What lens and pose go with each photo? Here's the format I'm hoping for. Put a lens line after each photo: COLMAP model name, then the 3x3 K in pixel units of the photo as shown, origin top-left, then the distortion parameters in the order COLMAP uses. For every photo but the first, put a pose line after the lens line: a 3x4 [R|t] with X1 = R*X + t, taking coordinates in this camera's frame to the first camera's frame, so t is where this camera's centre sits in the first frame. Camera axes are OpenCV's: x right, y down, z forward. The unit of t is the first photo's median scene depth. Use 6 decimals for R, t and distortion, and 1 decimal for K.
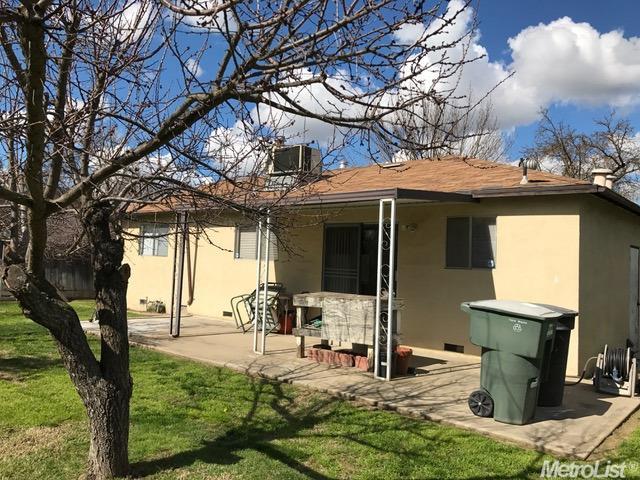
lens RADIAL K [[506.1, 0, 318.3], [0, 506.1, 237.7], [0, 0, 1]] dist [0.120304, -0.175194]
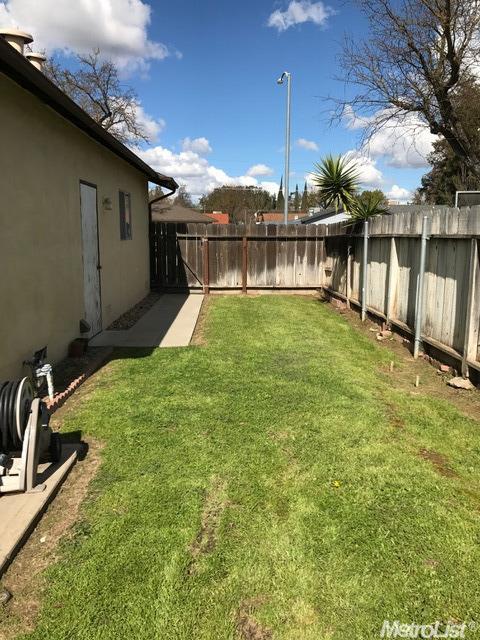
lens RADIAL K [[506.1, 0, 238.6], [0, 506.1, 312.2], [0, 0, 1]] dist [0.120304, -0.175194]
pose [[0.731279, -0.132821, 0.669021, 0.286034], [-0.017690, 0.976834, 0.213268, 0.035549], [-0.681849, -0.167793, 0.711988, 0.358625]]
